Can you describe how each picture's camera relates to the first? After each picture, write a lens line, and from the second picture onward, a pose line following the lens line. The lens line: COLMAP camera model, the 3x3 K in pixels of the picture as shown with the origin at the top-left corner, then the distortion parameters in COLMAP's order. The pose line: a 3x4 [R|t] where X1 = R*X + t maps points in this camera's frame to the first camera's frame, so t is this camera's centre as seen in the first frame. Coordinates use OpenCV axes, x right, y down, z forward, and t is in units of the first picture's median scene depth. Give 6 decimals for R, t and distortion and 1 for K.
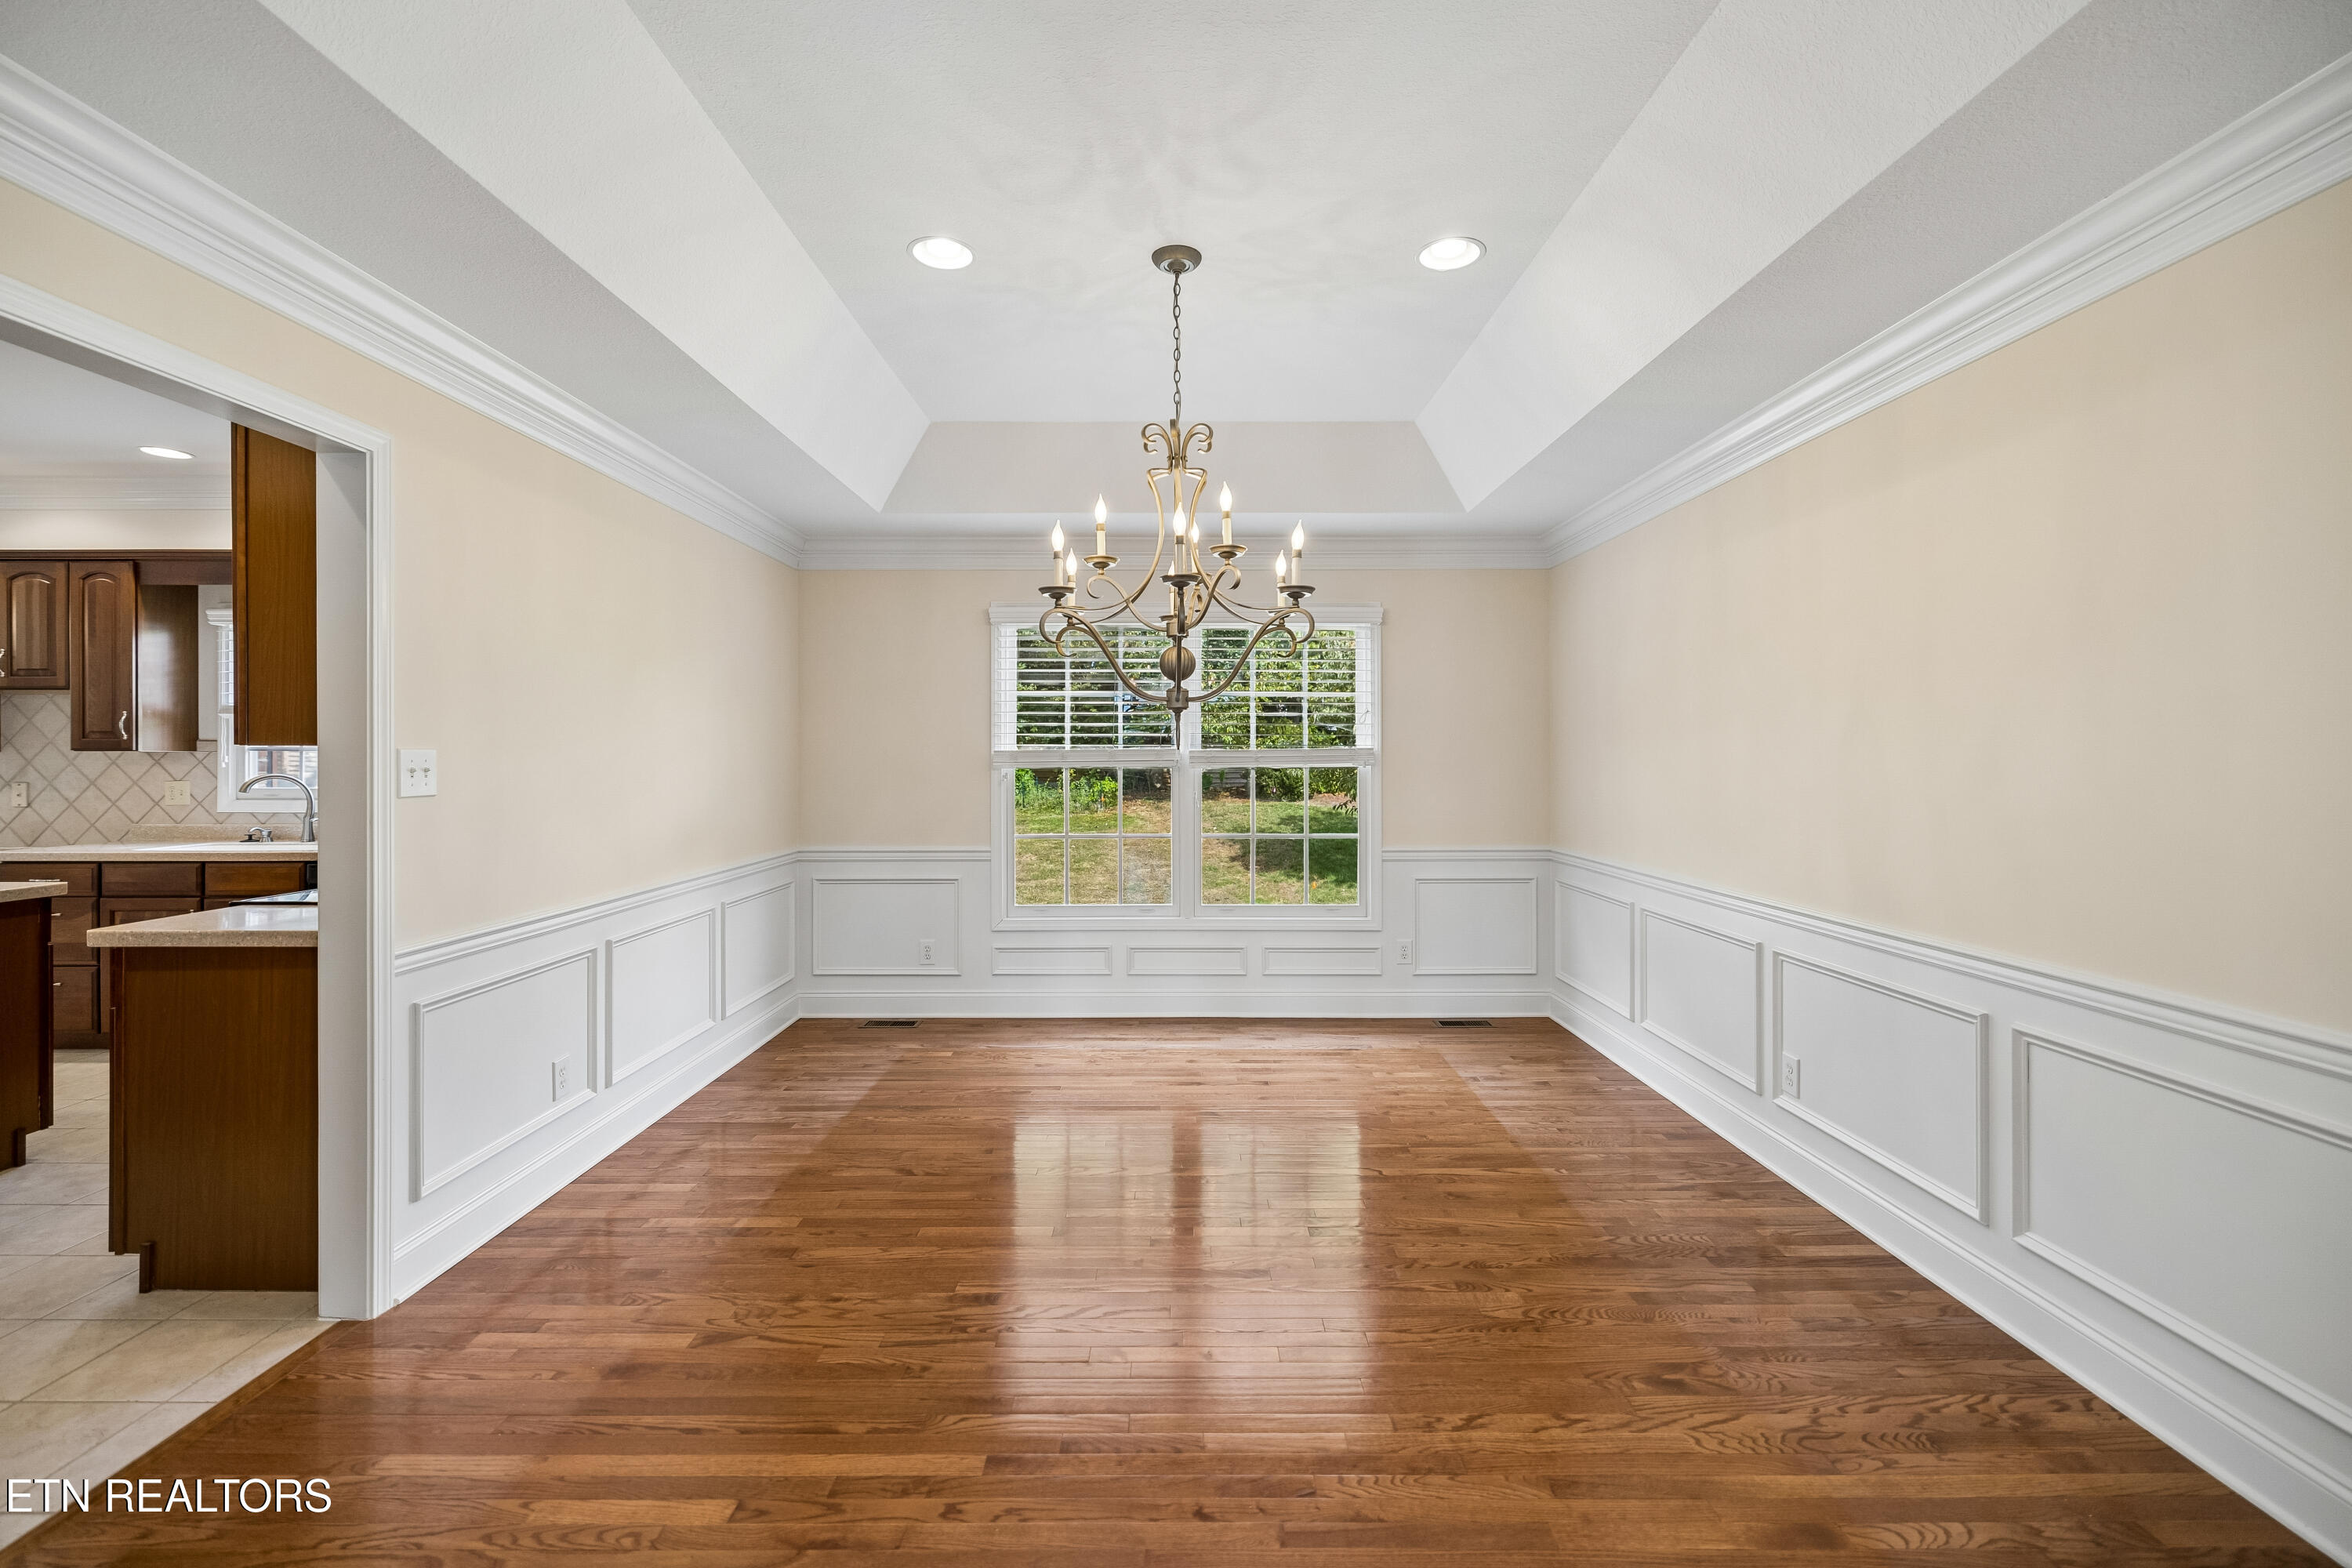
lens RADIAL K [[990.5, 0, 1174.5], [0, 990.5, 753.4], [0, 0, 1]] dist [-0.001111, -0.000254]
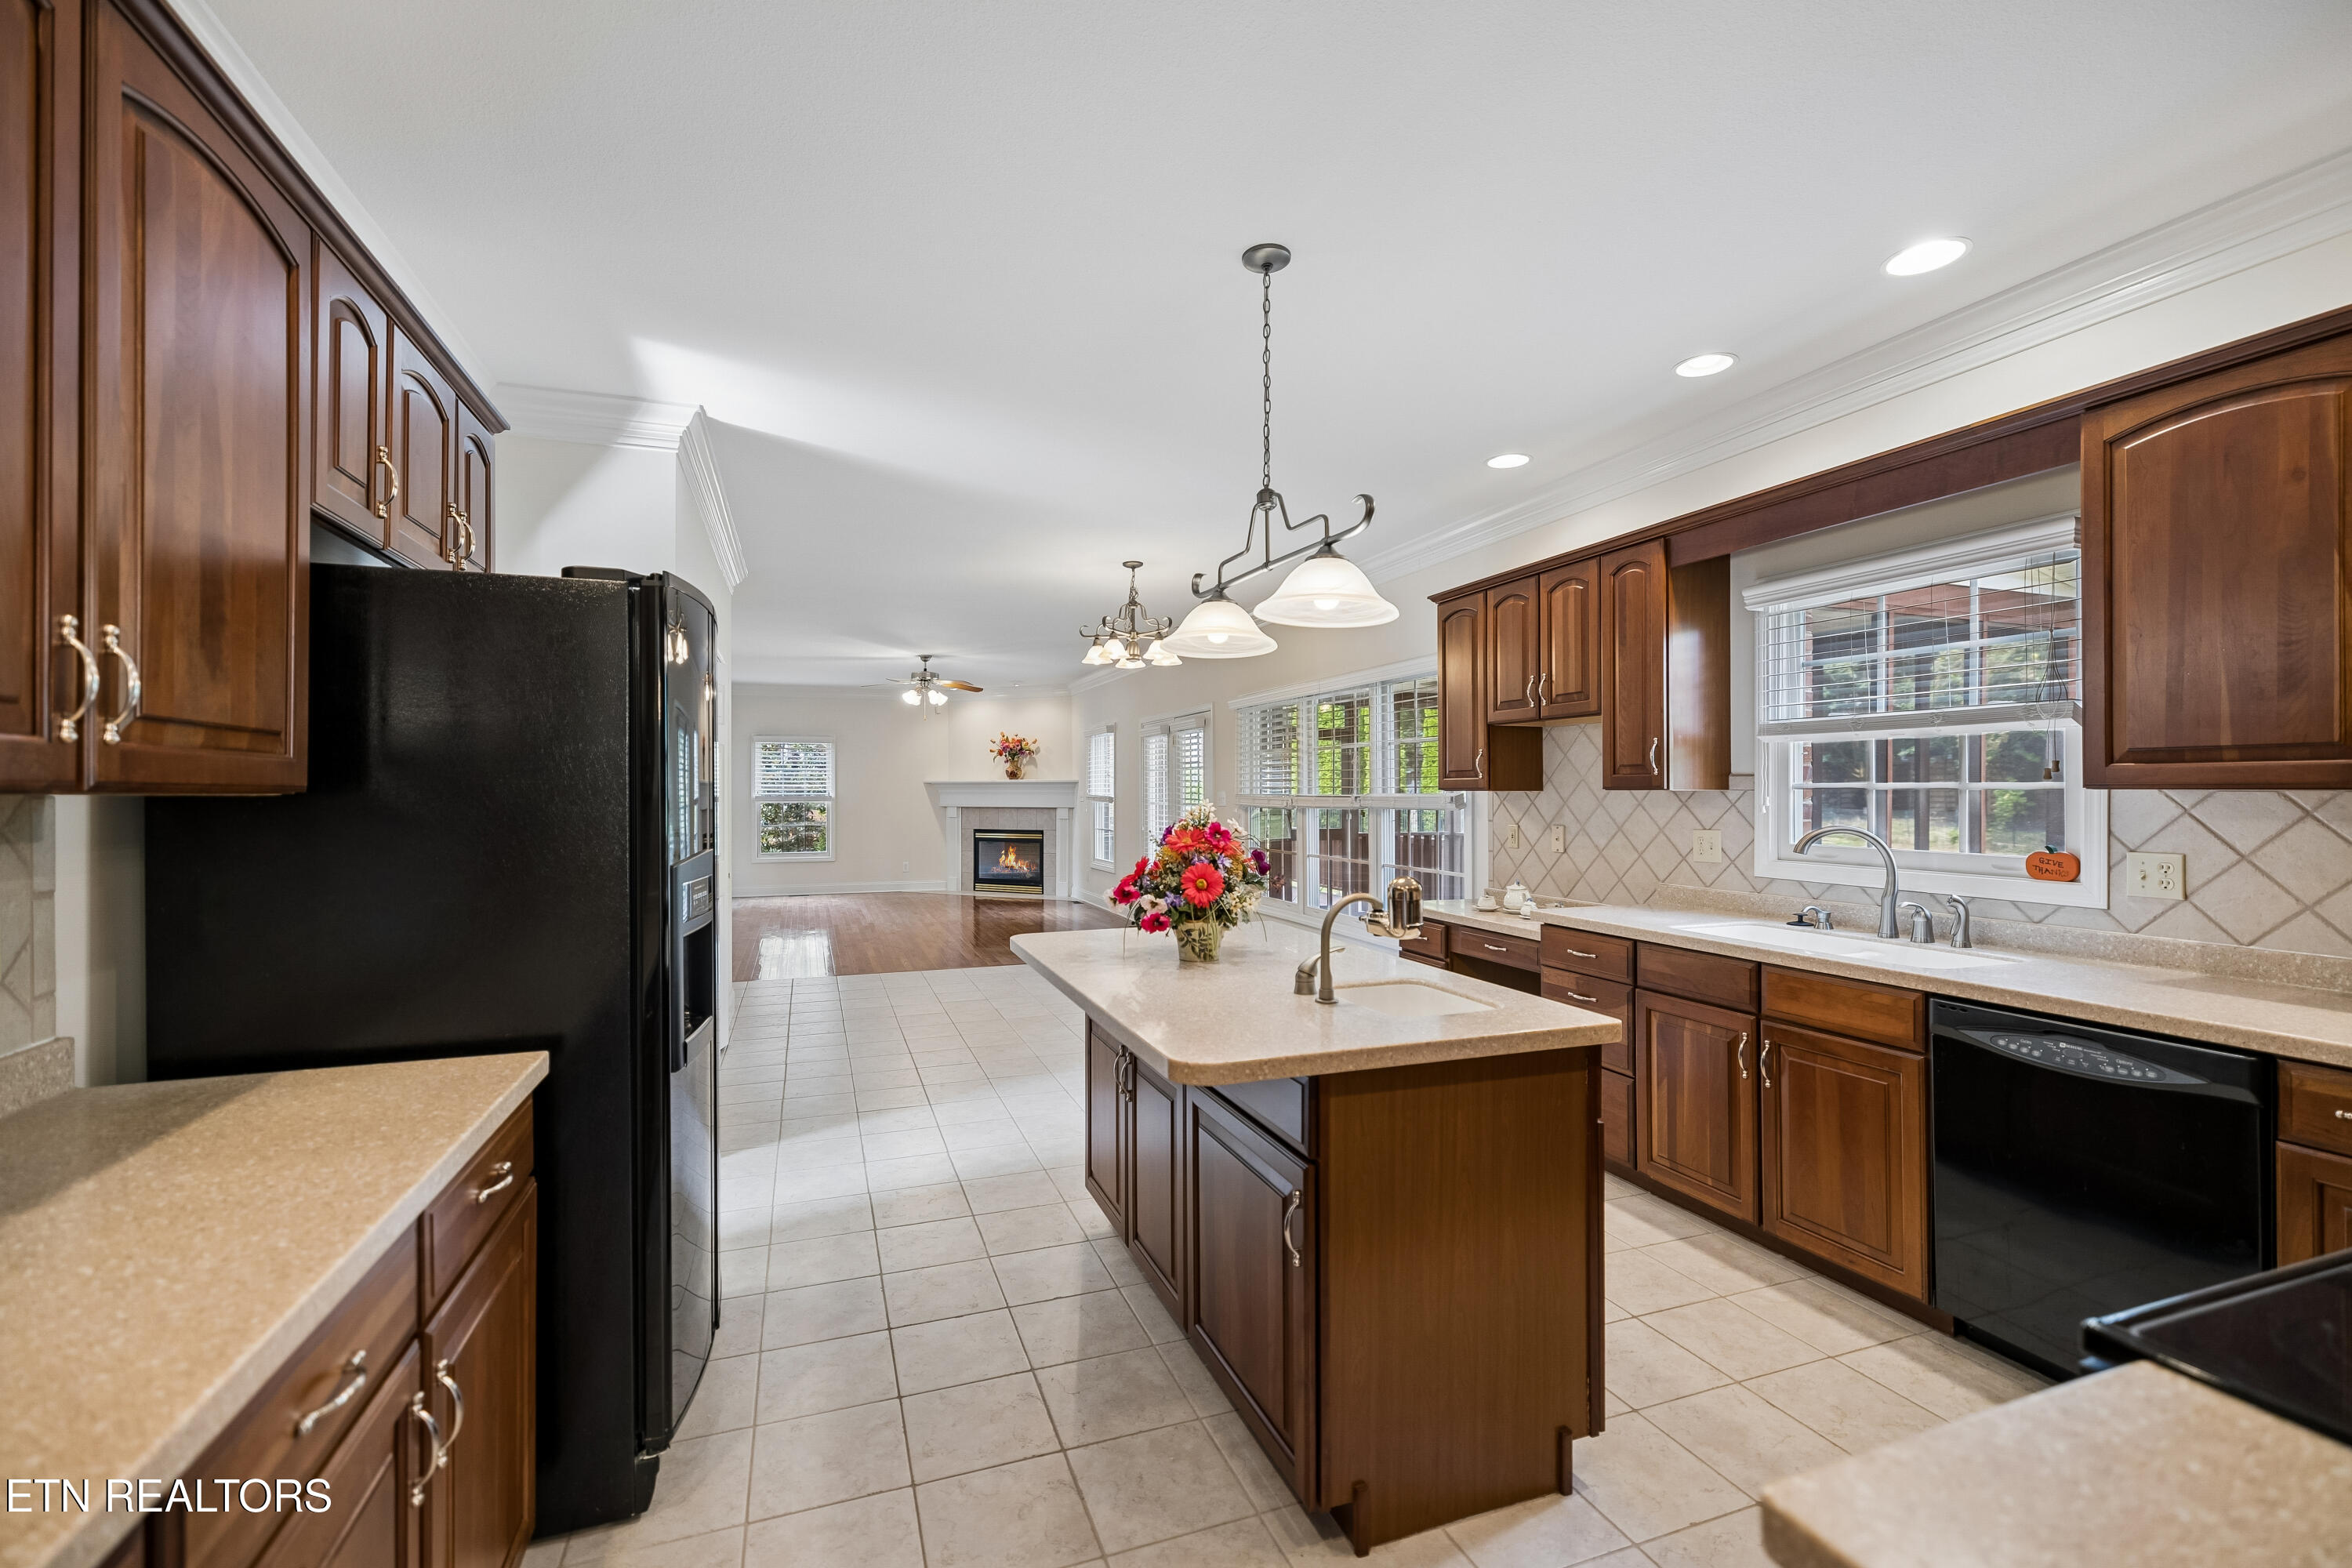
lens RADIAL K [[995.9, 0, 1180.0], [0, 995.9, 792.0], [0, 0, 1]] dist [-0.001941, -0.000384]
pose [[0.342101, 0.000988, -0.939663, -0.457245], [0.003239, 0.999992, 0.002230, -0.003687], [0.939657, -0.003807, 0.342096, 0.386099]]
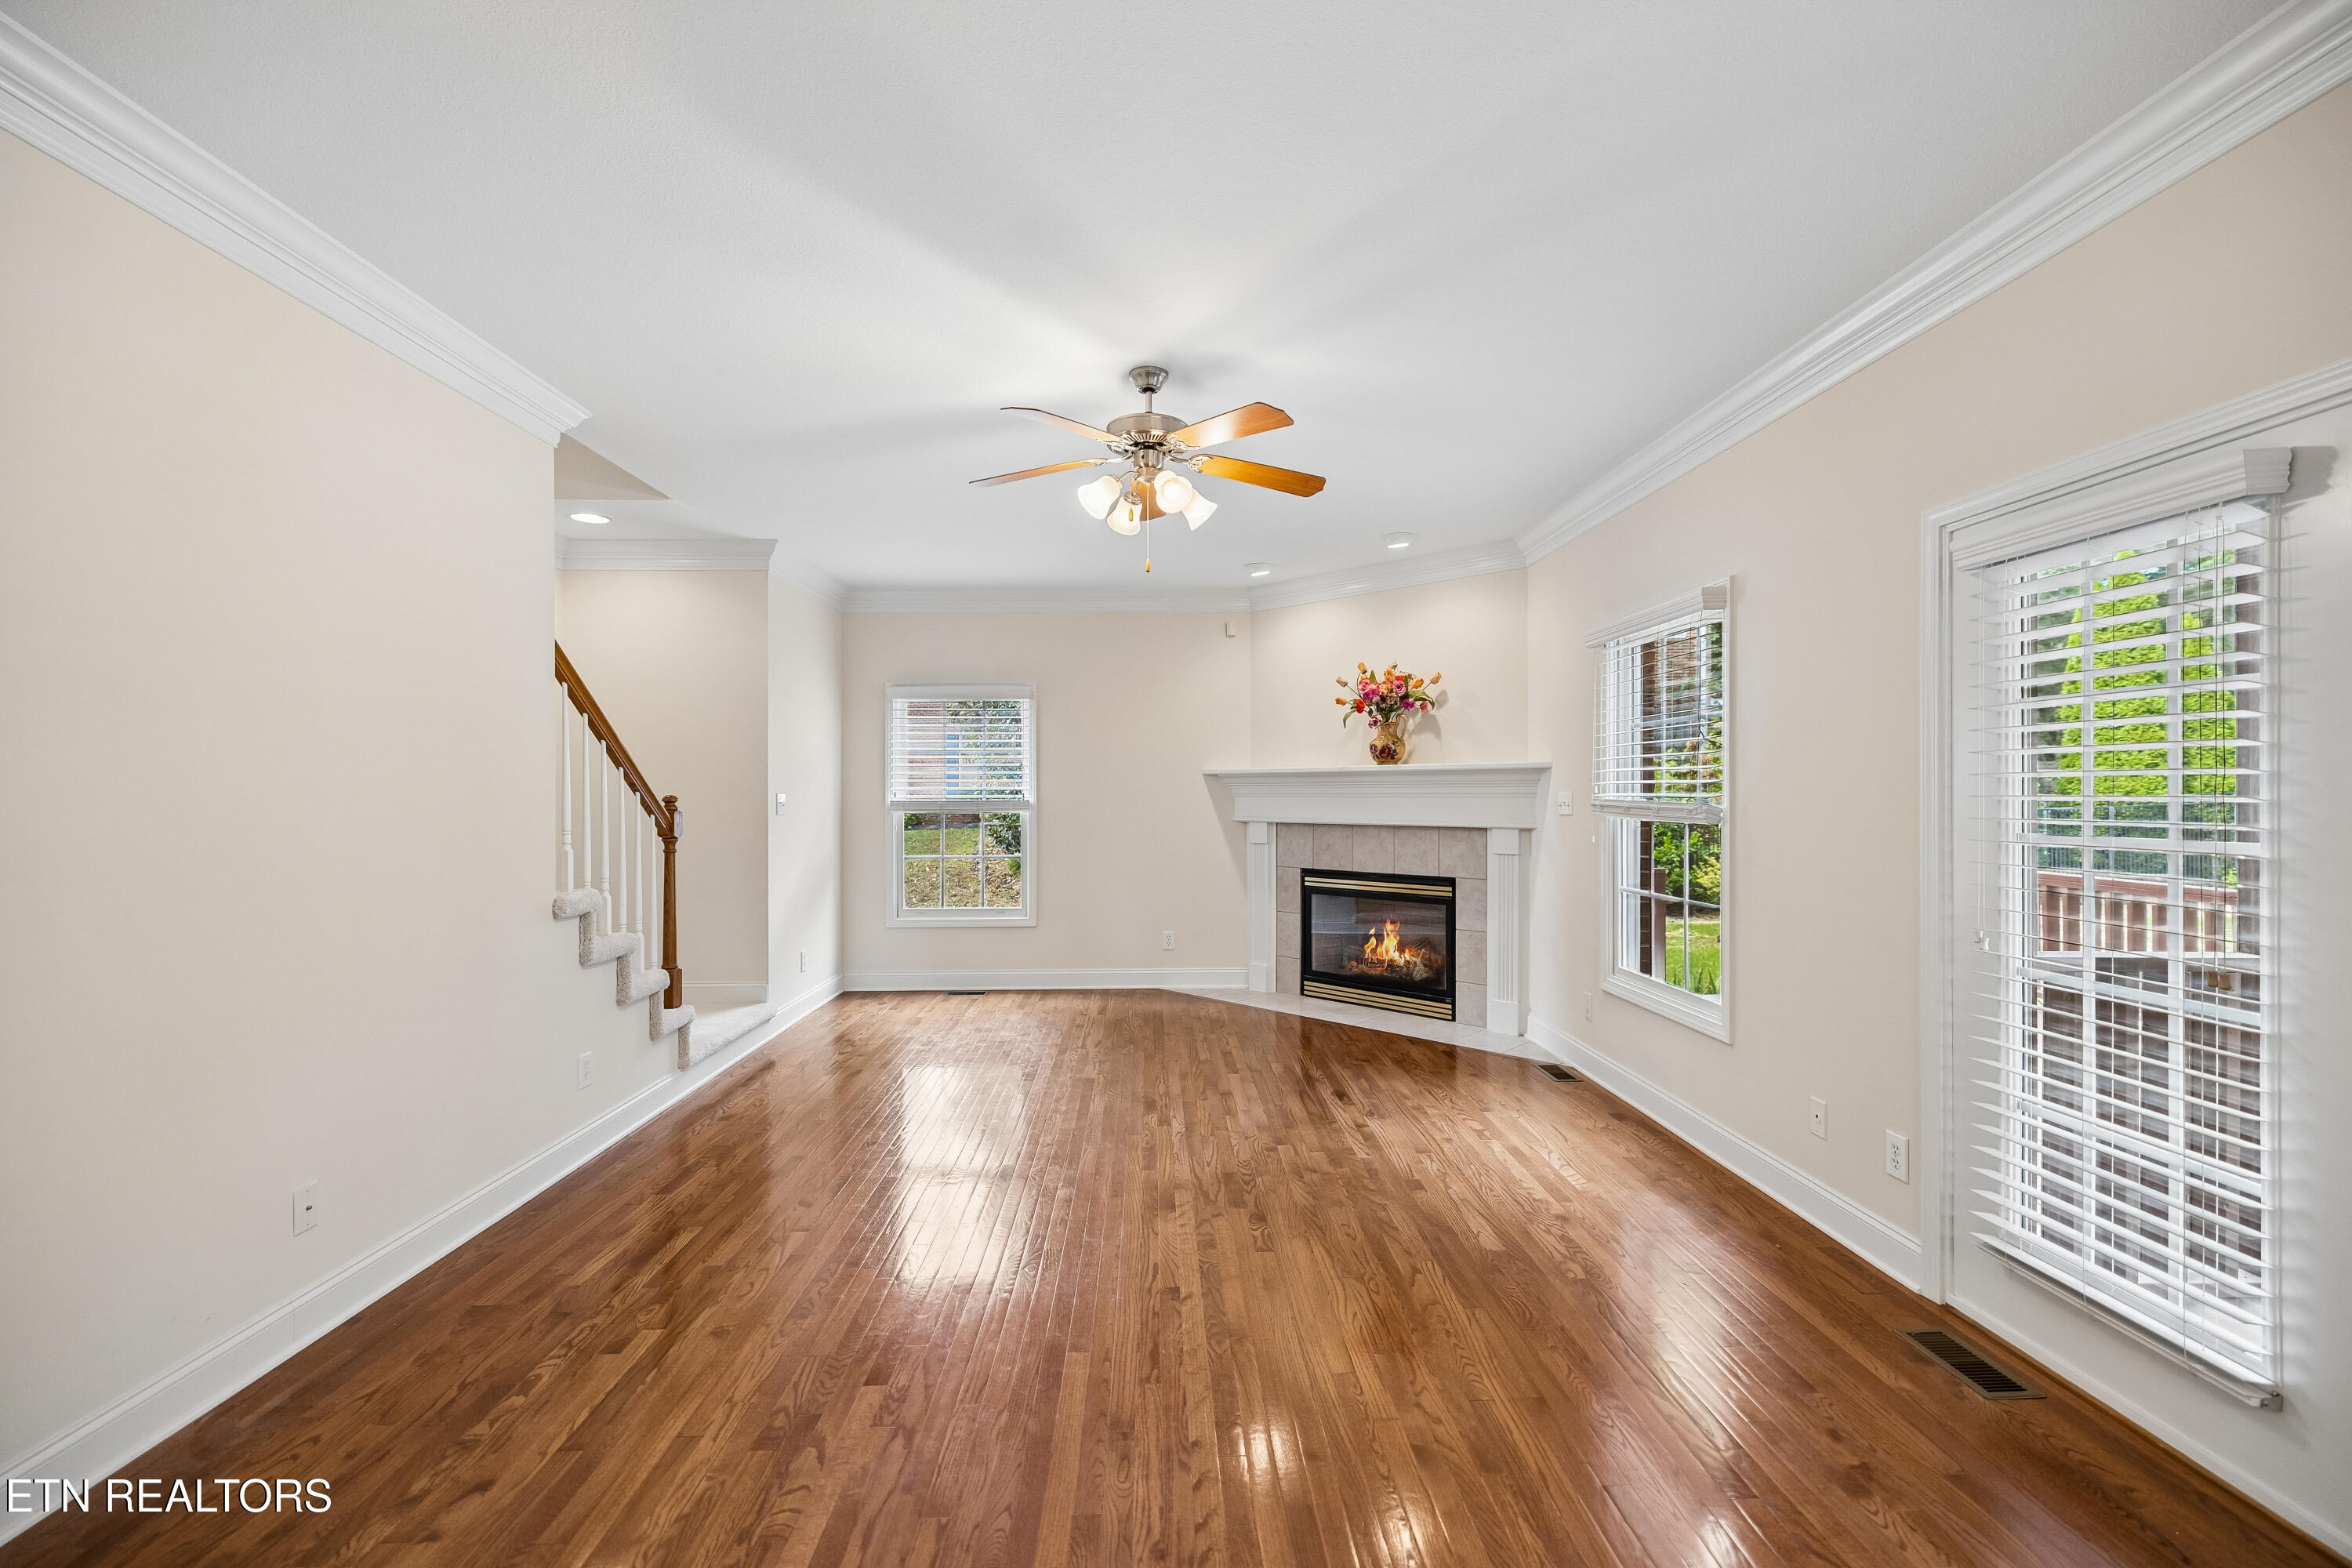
lens RADIAL K [[995.9, 0, 1180.0], [0, 995.9, 792.0], [0, 0, 1]] dist [-0.001941, -0.000384]
pose [[0.020917, 0.001334, -0.999780, -1.950424], [0.005832, 0.999982, 0.001456, -0.002423], [0.999764, -0.005862, 0.020909, 0.608350]]
